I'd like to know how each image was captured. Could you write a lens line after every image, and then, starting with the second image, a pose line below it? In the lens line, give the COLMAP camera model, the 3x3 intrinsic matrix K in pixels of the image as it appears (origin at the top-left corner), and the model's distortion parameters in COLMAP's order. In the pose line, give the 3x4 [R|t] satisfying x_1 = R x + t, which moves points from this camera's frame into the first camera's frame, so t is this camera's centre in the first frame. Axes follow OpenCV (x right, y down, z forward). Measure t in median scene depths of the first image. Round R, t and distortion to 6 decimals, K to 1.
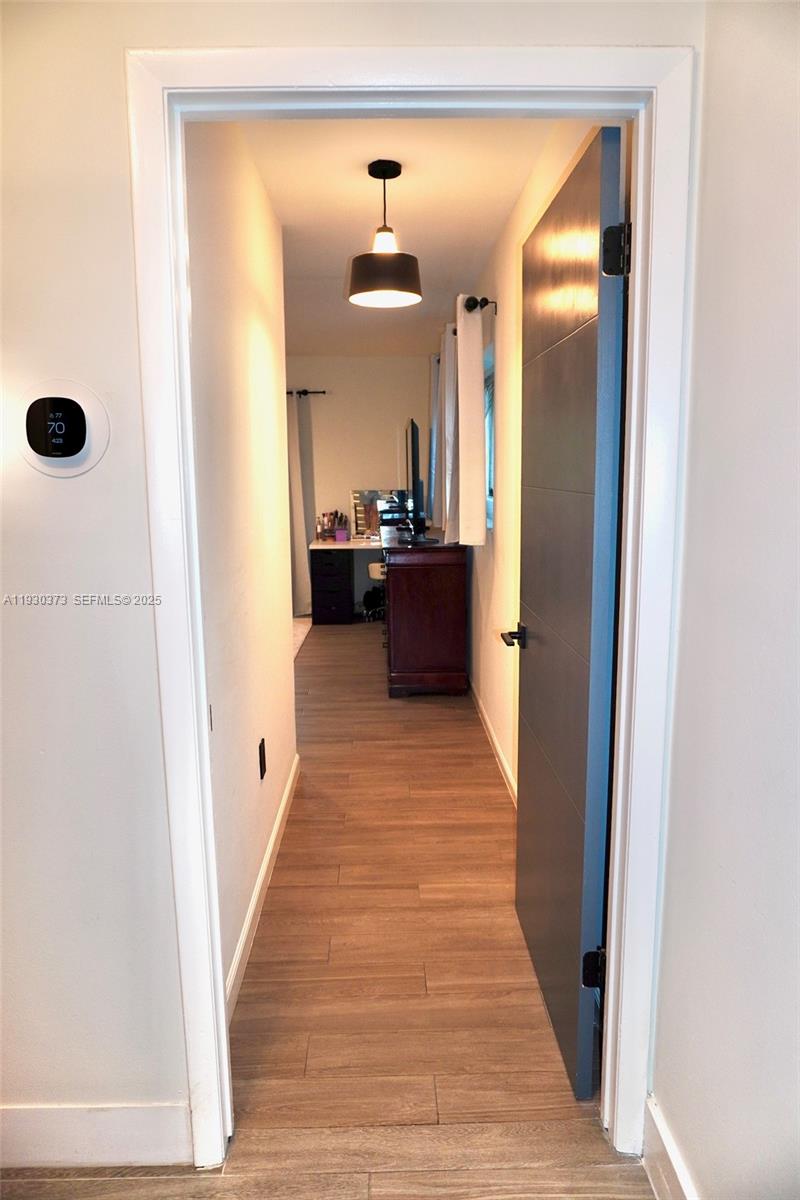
lens RADIAL K [[810.3, 0, 400.9], [0, 810.3, 600.7], [0, 0, 1]] dist [-0.021775, -0.000470]
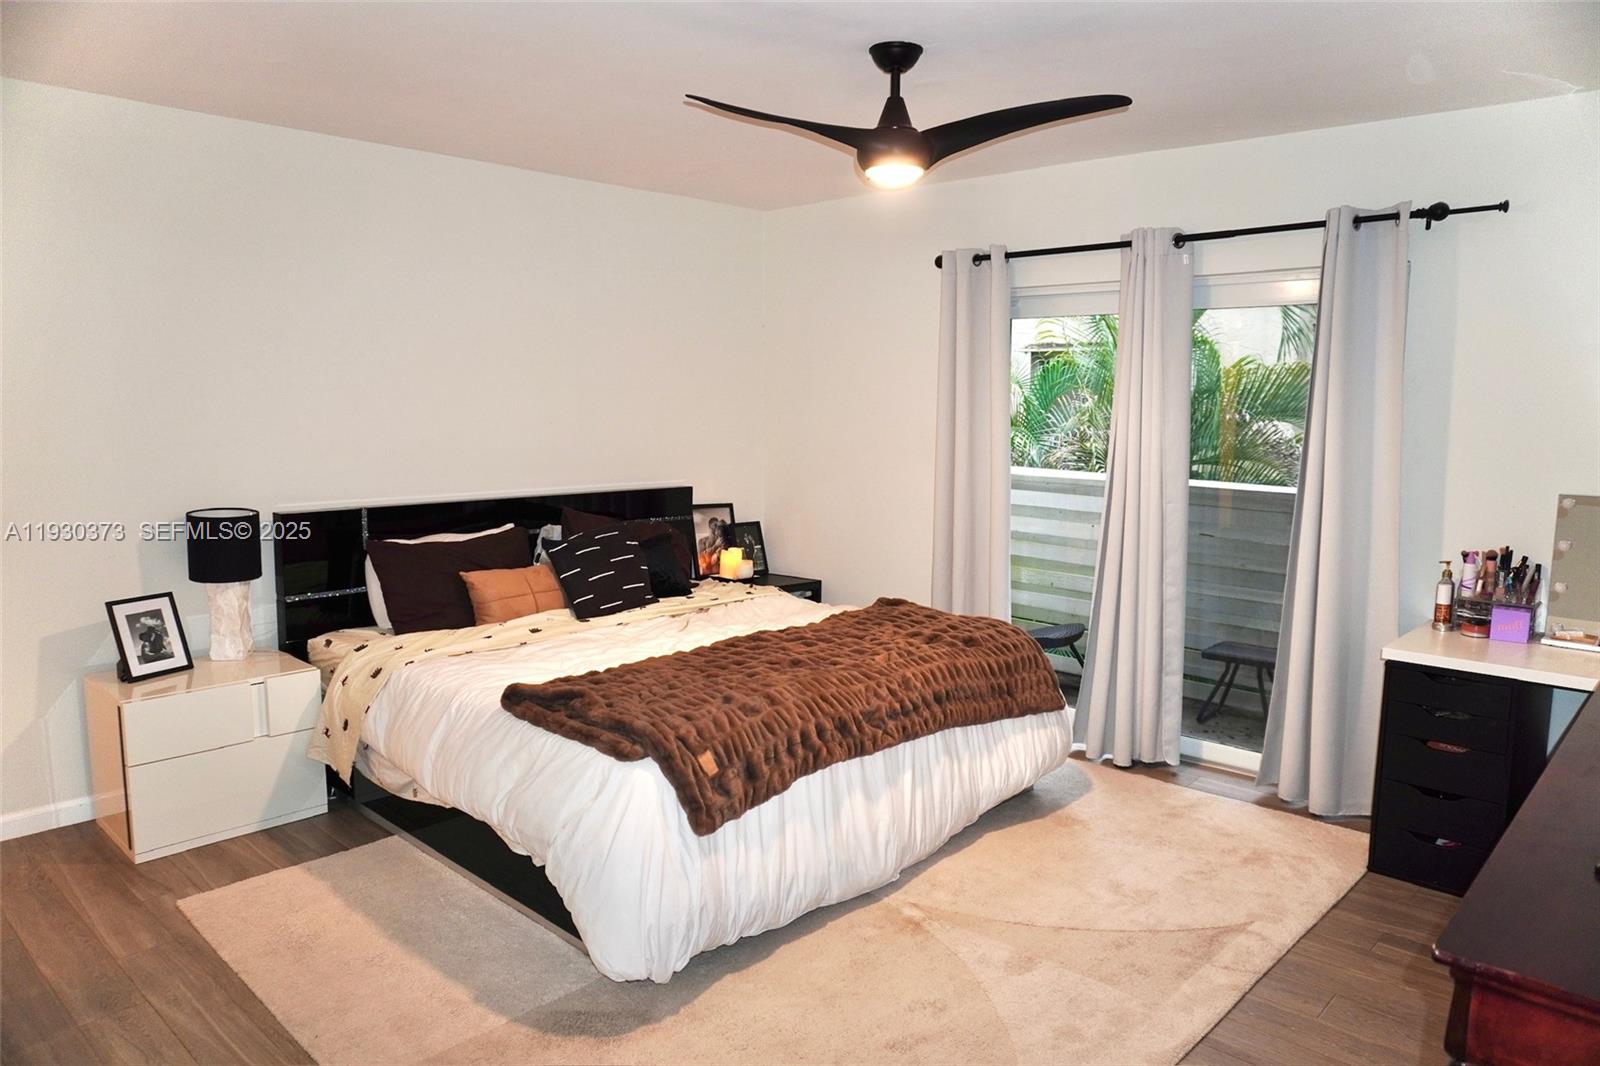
lens RADIAL K [[1080.4, 0, 797.9], [0, 1080.4, 532.3], [0, 0, 1]] dist [-0.021775, -0.000470]
pose [[0.712889, 0.104559, -0.693439, 0.019983], [-0.128582, 0.991548, 0.017320, -0.087590], [0.689388, 0.076817, 0.720307, 0.465946]]
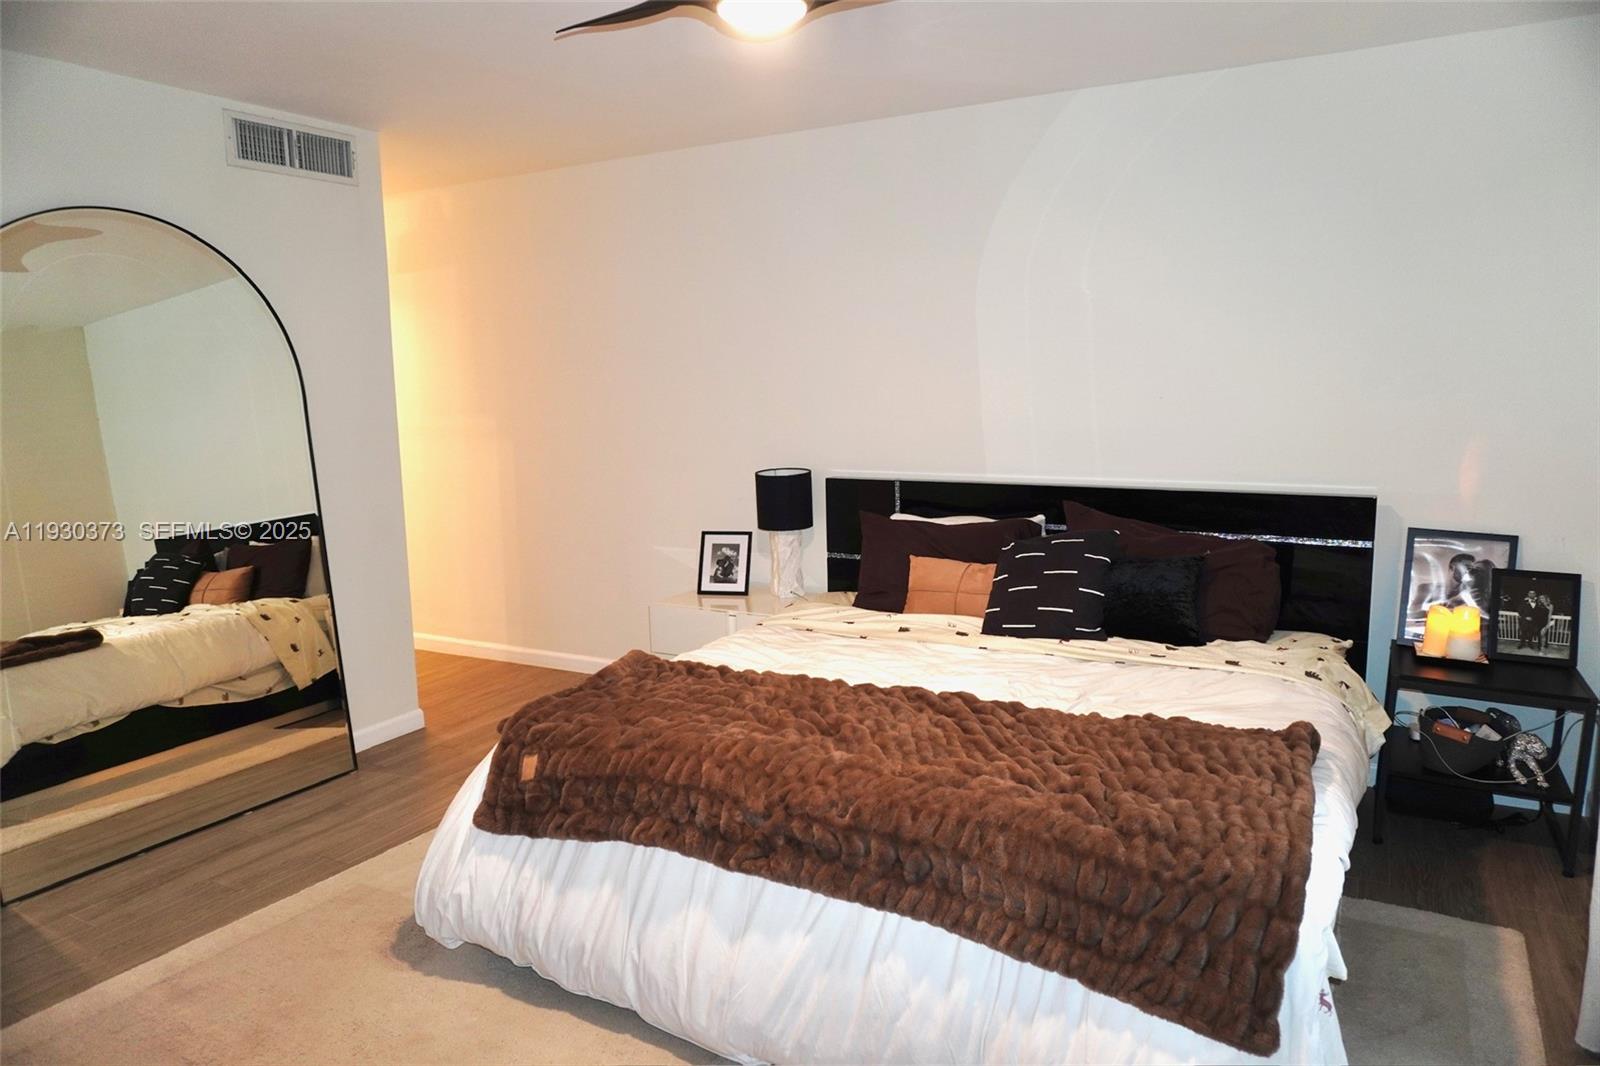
lens RADIAL K [[1080.4, 0, 797.3], [0, 1080.4, 529.4], [0, 0, 1]] dist [-0.021775, -0.000470]
pose [[-0.509749, 0.140758, -0.848731, -0.014134], [-0.111304, 0.967444, 0.227295, -0.161575], [0.853093, 0.210330, -0.477487, 0.953692]]
